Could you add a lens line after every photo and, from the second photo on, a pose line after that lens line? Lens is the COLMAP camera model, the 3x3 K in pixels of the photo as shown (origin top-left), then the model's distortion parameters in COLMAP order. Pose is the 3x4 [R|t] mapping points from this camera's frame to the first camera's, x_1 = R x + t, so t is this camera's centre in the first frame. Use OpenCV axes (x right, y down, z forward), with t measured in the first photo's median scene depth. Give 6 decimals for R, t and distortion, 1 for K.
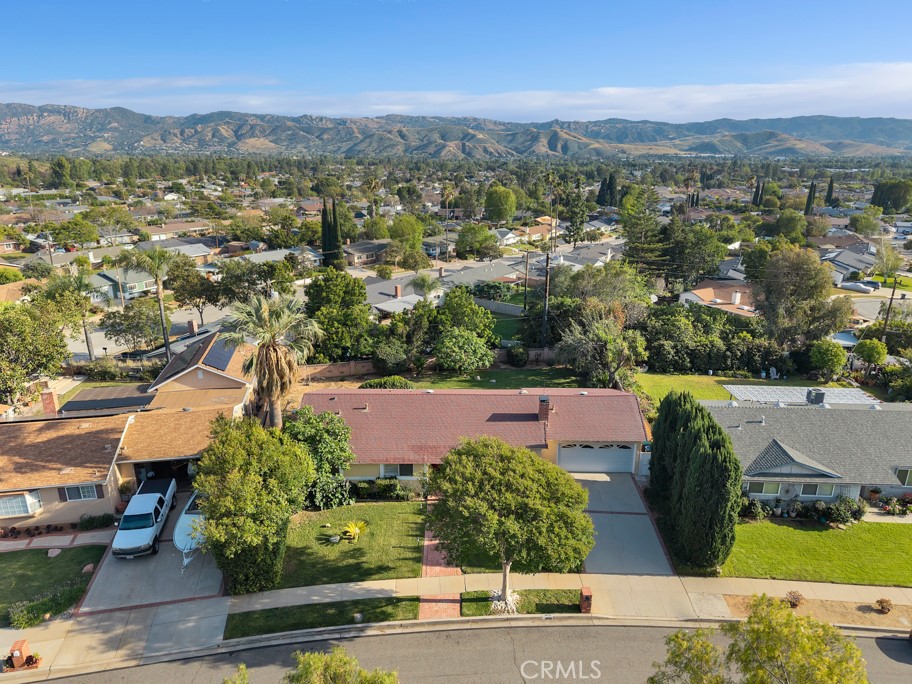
lens RADIAL K [[609.1, 0, 449.1], [0, 609.1, 343.6], [0, 0, 1]] dist [0.027419, -0.028004]
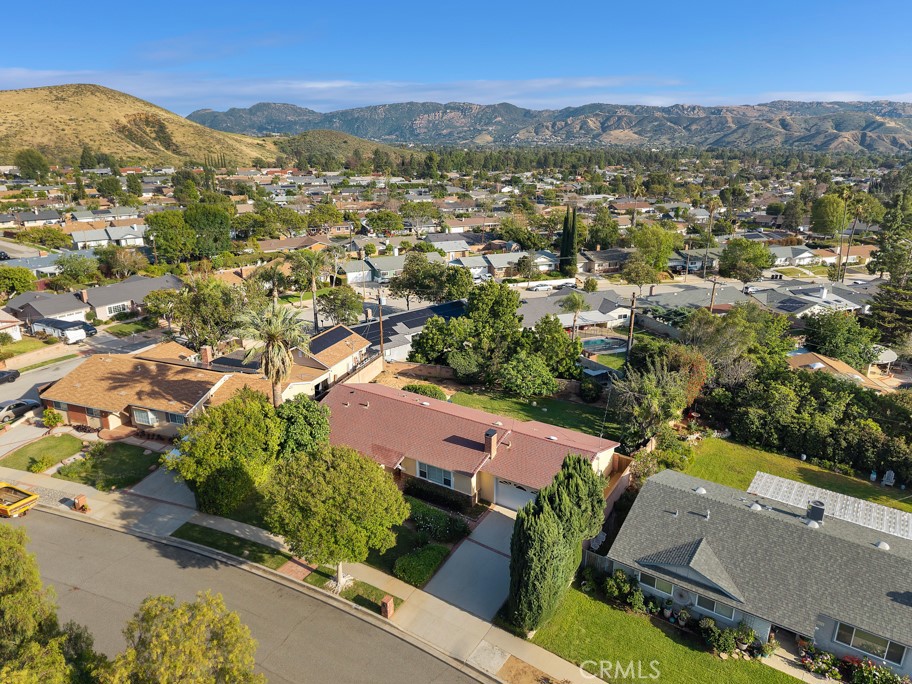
lens RADIAL K [[609.1, 0, 449.7], [0, 609.1, 346.6], [0, 0, 1]] dist [0.027419, -0.028004]
pose [[0.851323, 0.168379, -0.496888, 0.390445], [-0.159592, 0.985330, 0.060464, -0.072822], [0.499779, 0.027825, 0.865706, 0.022681]]
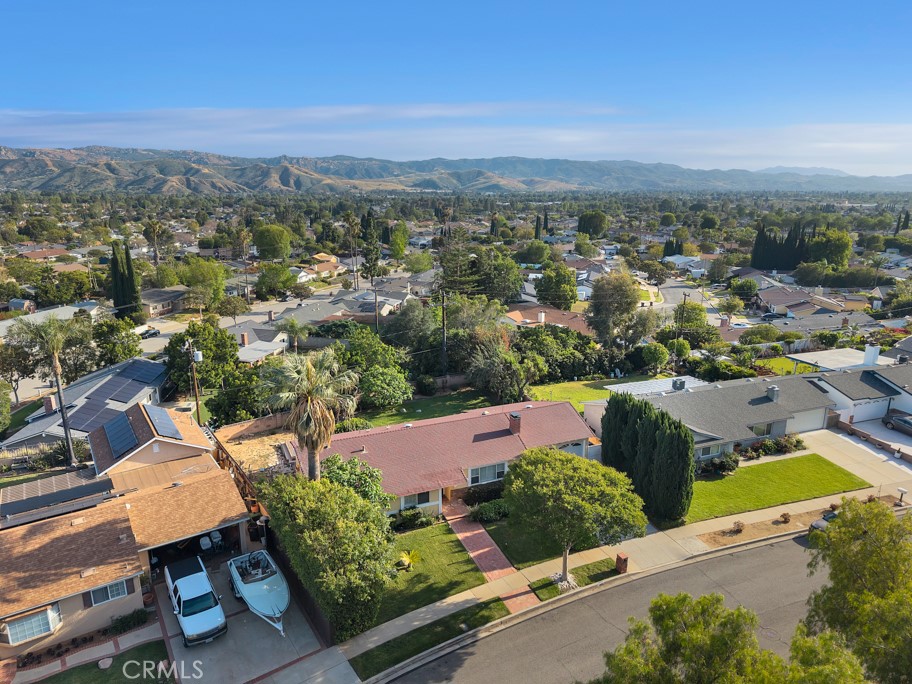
lens RADIAL K [[609.1, 0, 449.5], [0, 609.1, 344.7], [0, 0, 1]] dist [0.027419, -0.028004]
pose [[0.913694, -0.103684, 0.392953, -0.266096], [0.123726, 0.991977, -0.025944, -0.019428], [-0.387111, 0.072324, 0.919192, -0.028357]]
